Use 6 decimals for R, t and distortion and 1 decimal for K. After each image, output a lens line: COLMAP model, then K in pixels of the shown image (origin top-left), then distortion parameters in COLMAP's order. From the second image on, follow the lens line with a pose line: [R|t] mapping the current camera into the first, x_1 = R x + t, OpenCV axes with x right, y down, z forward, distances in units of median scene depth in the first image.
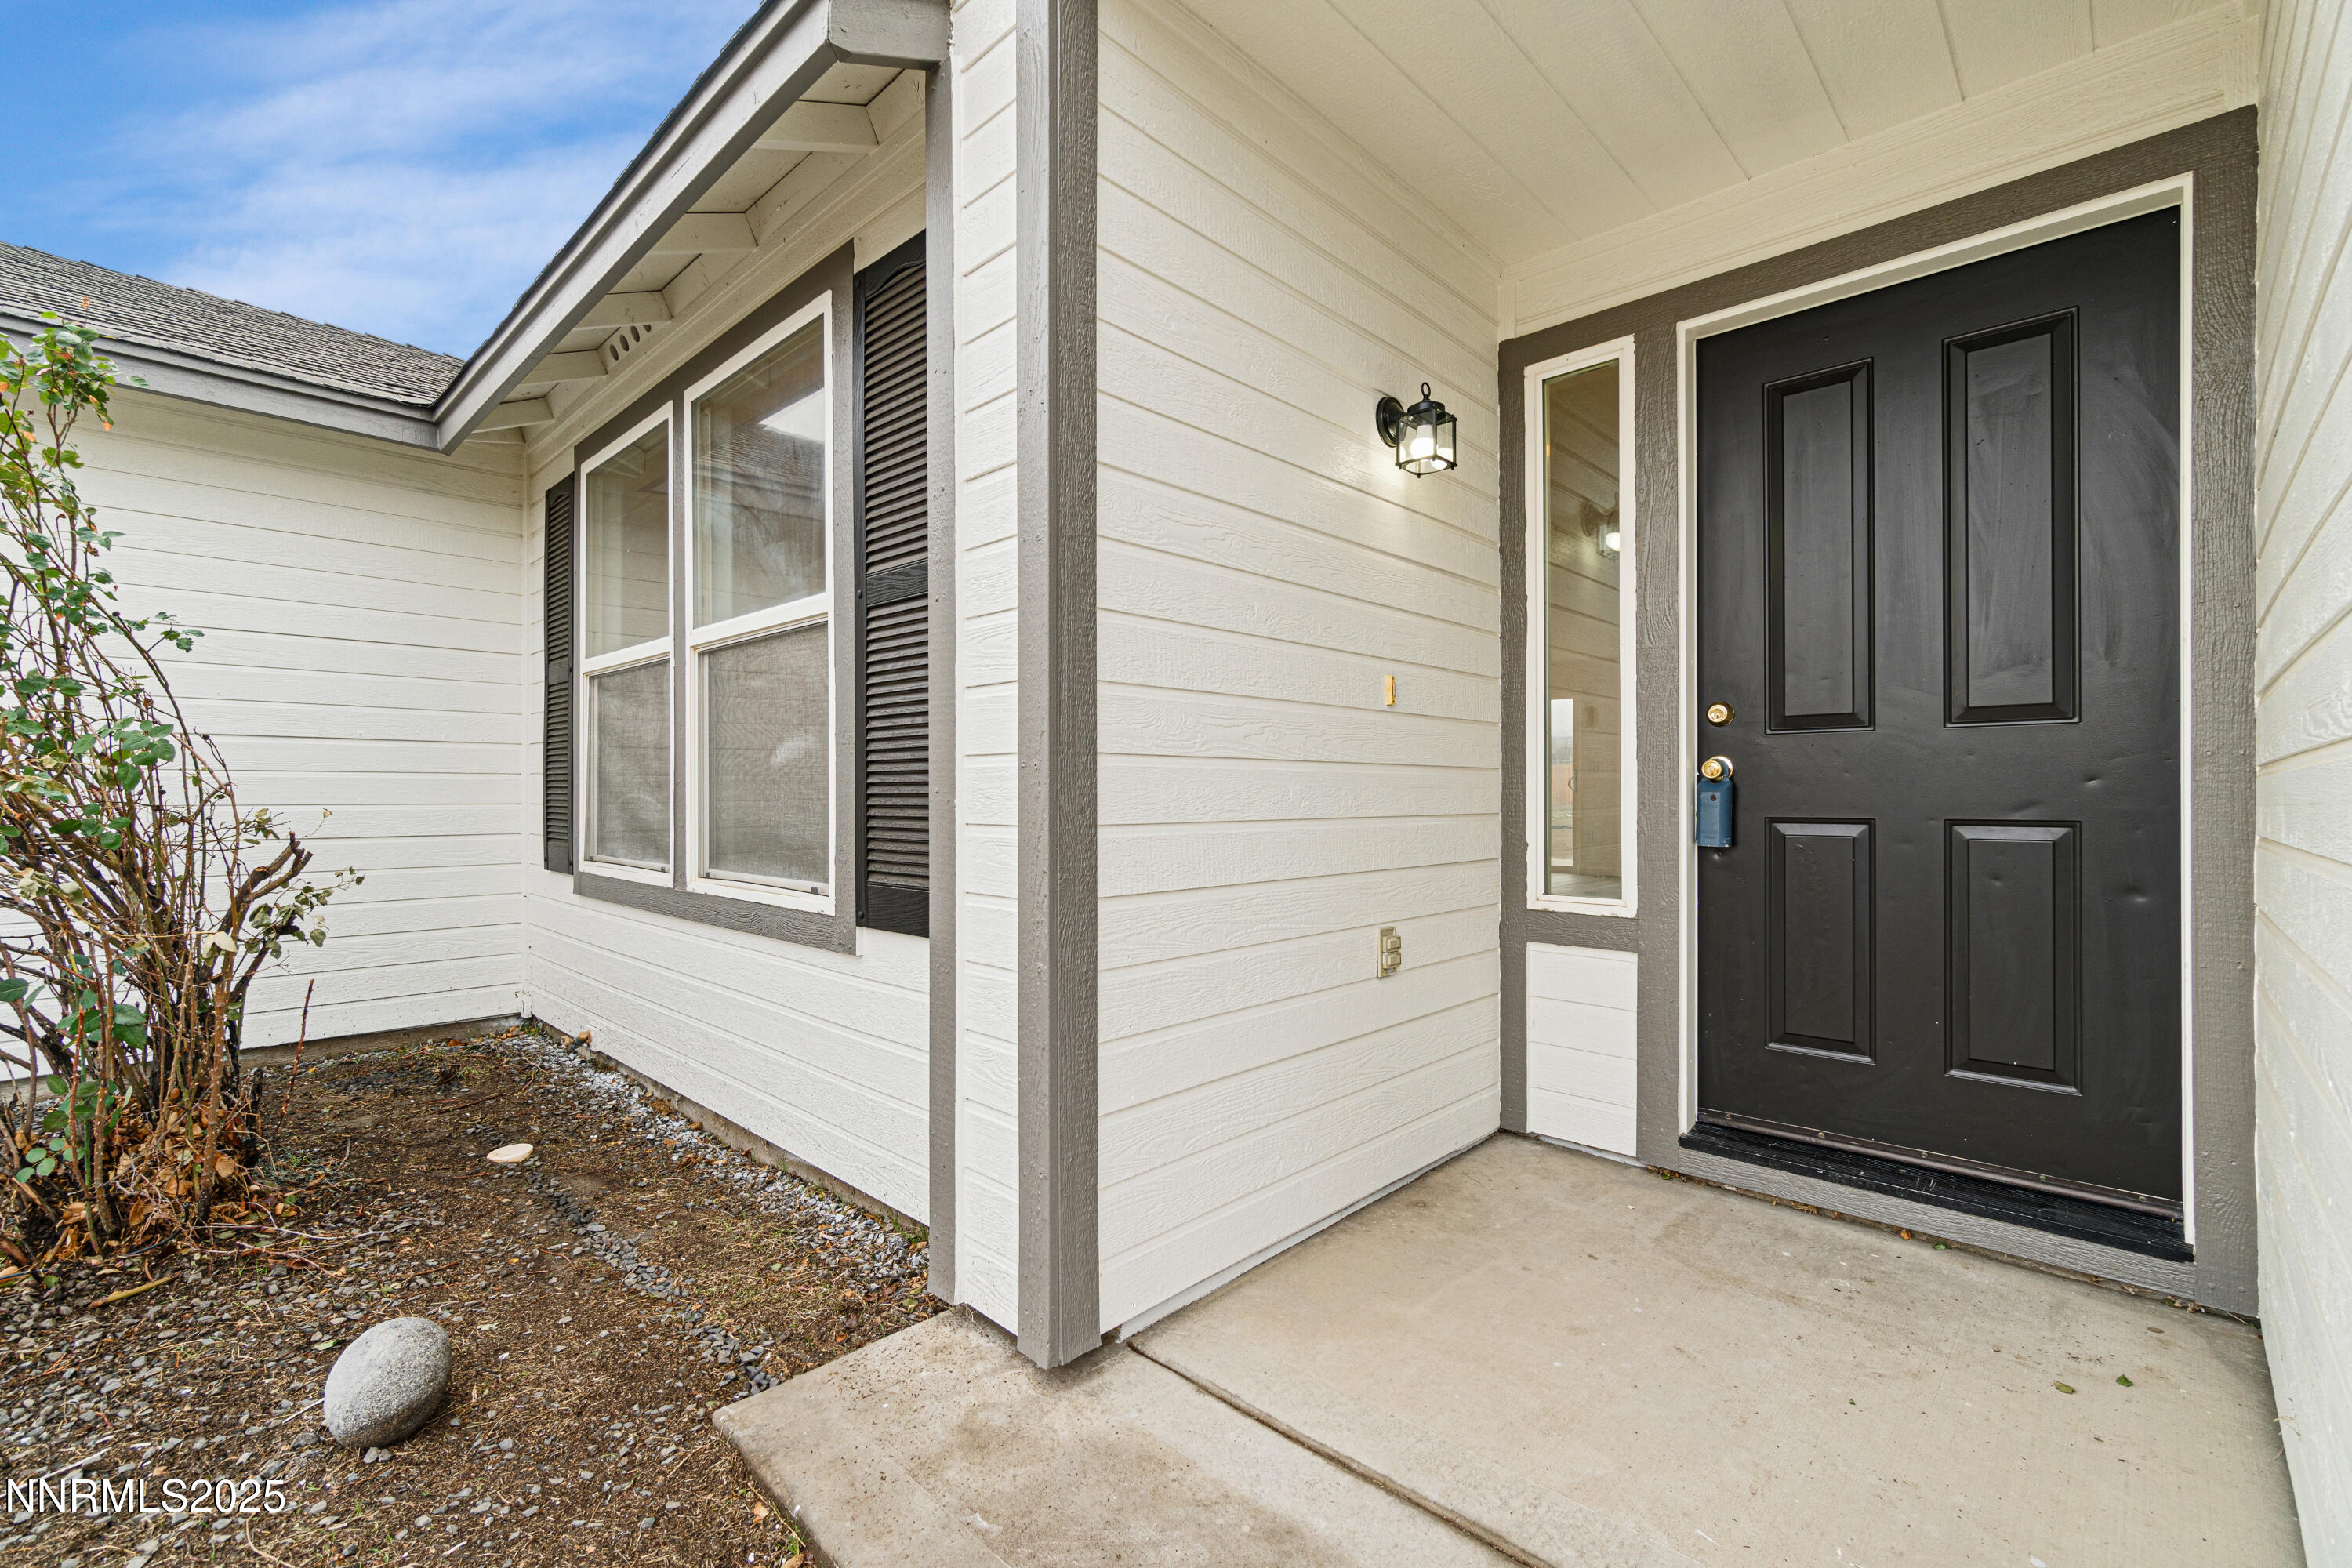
lens RADIAL K [[1007.1, 0, 1165.3], [0, 1007.1, 779.5], [0, 0, 1]] dist [0.000224, 0.000739]
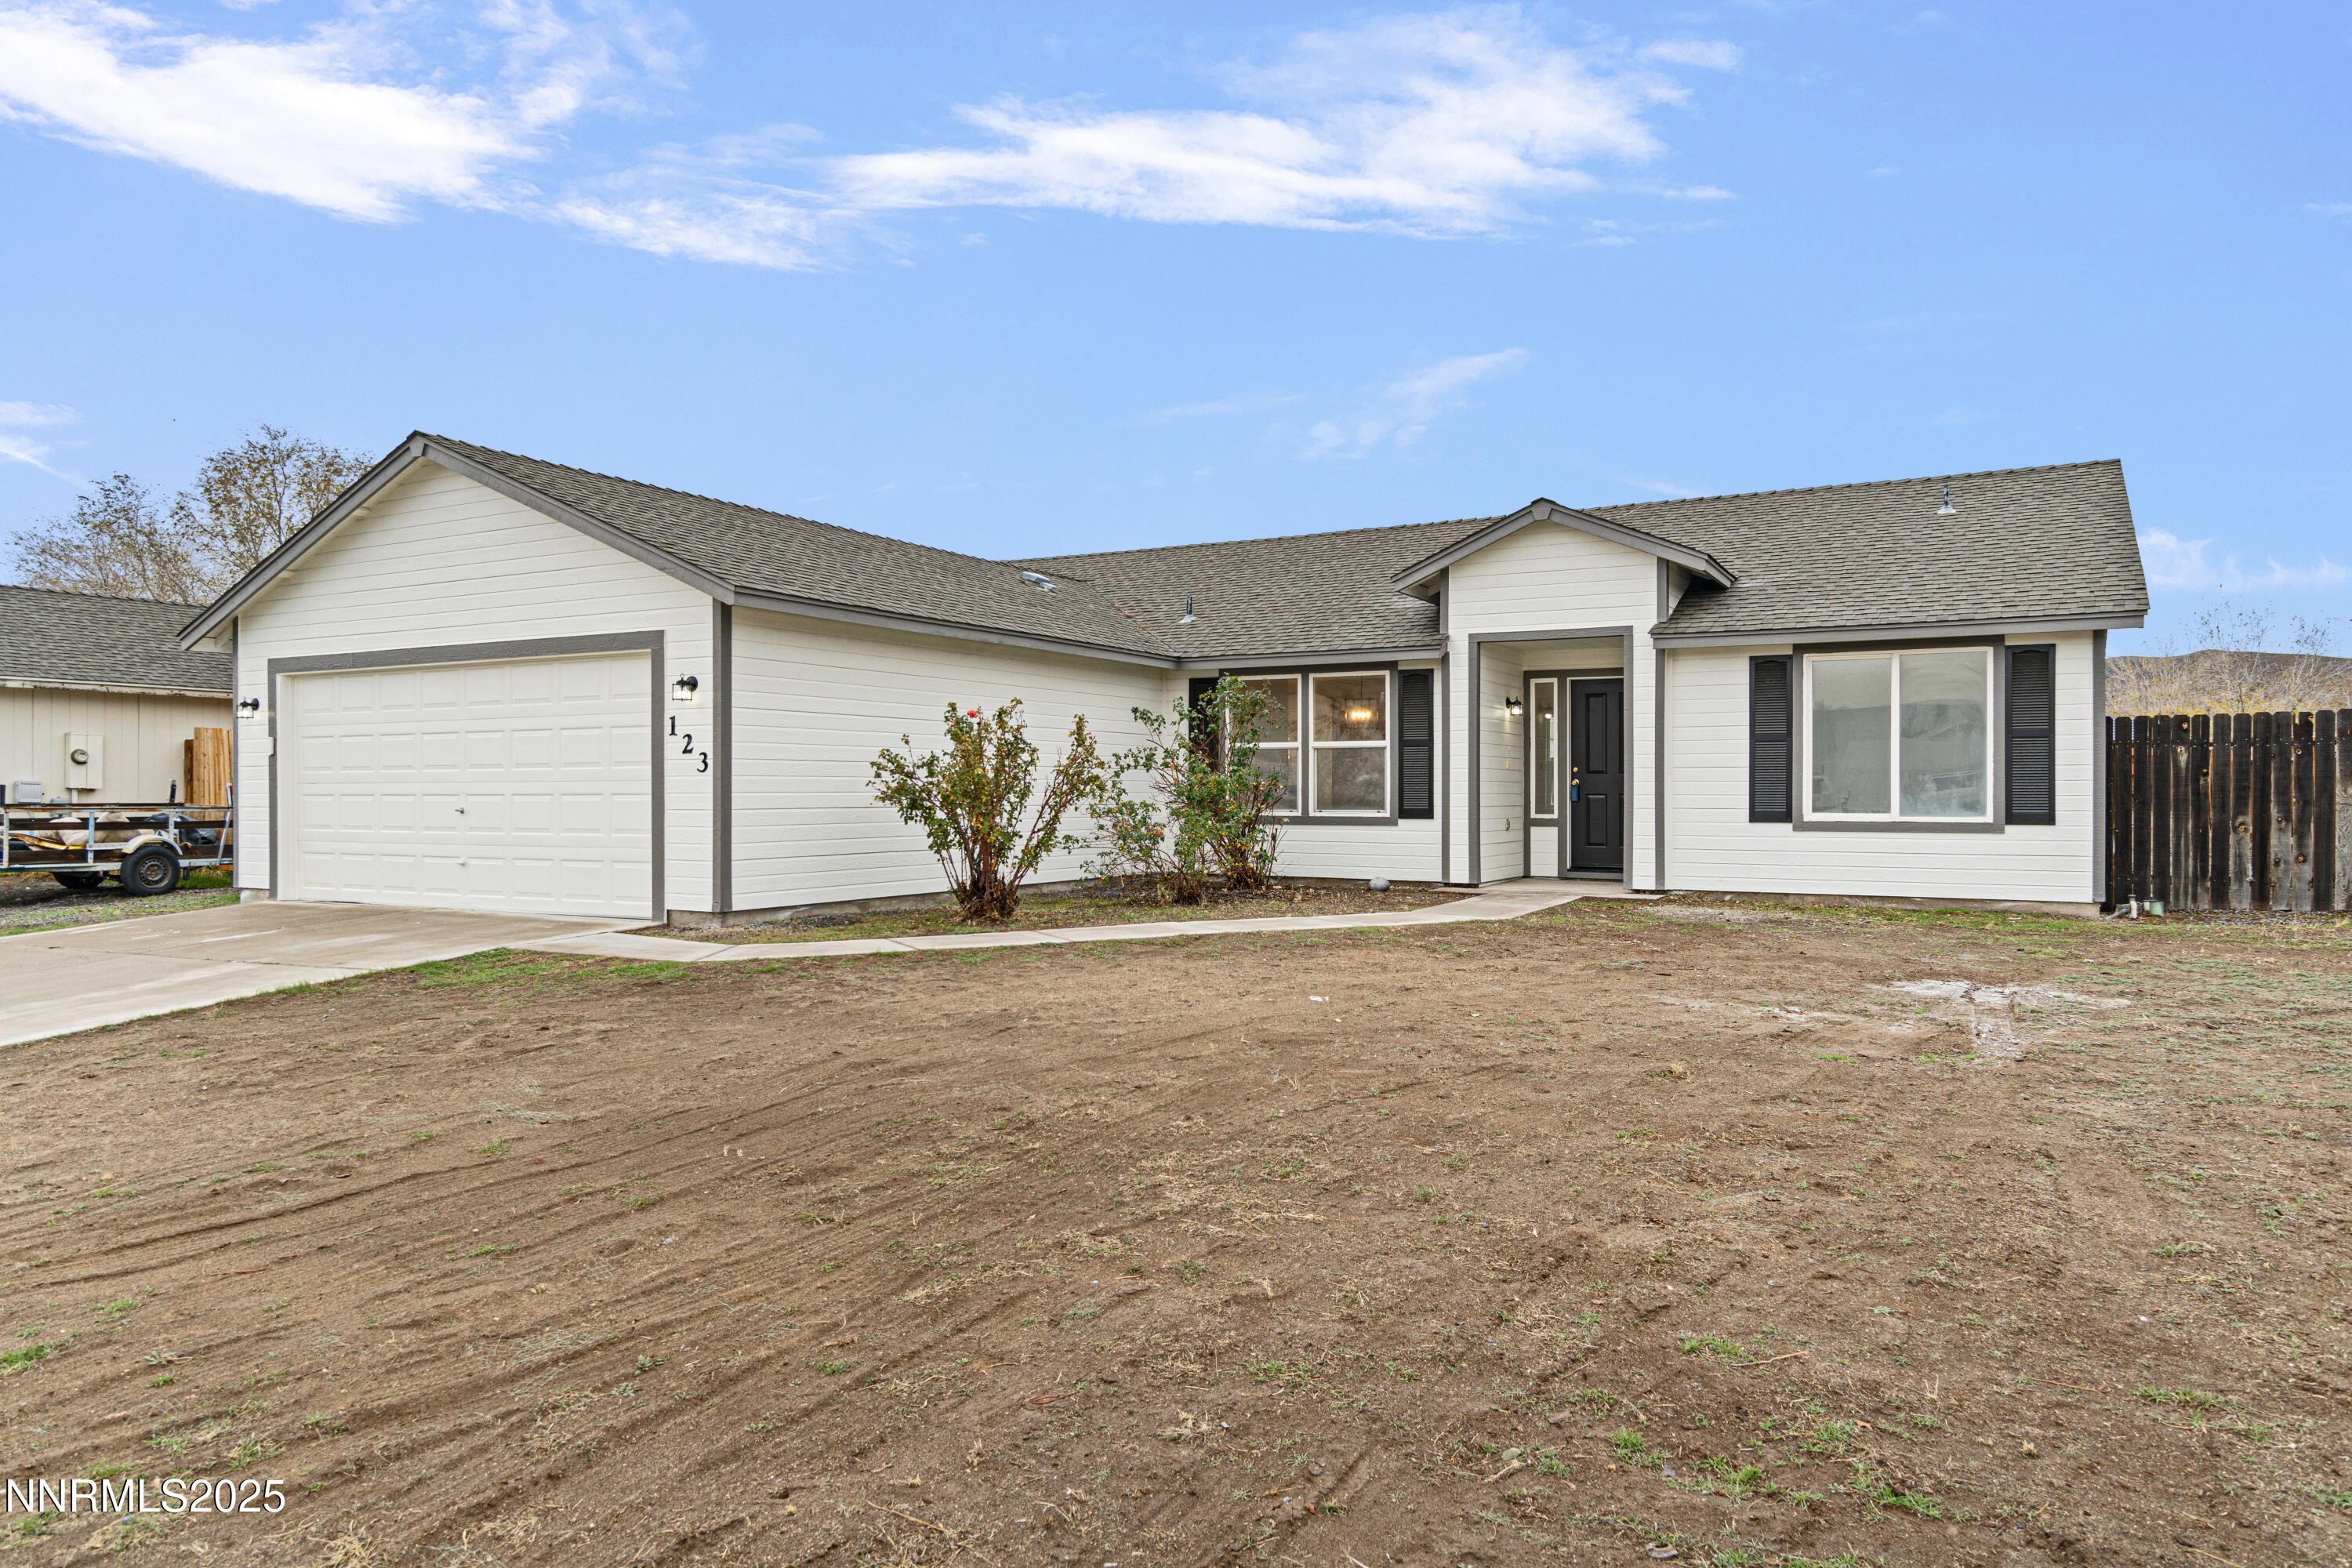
lens RADIAL K [[1501.3, 0, 1176.0], [0, 1501.3, 784.0], [0, 0, 1]] dist [-0.000578, -0.000028]
pose [[0.969430, 0.000013, 0.245368, -2.574185], [-0.003229, 0.999914, 0.012707, -0.077721], [-0.245347, -0.013111, 0.969347, -4.608844]]
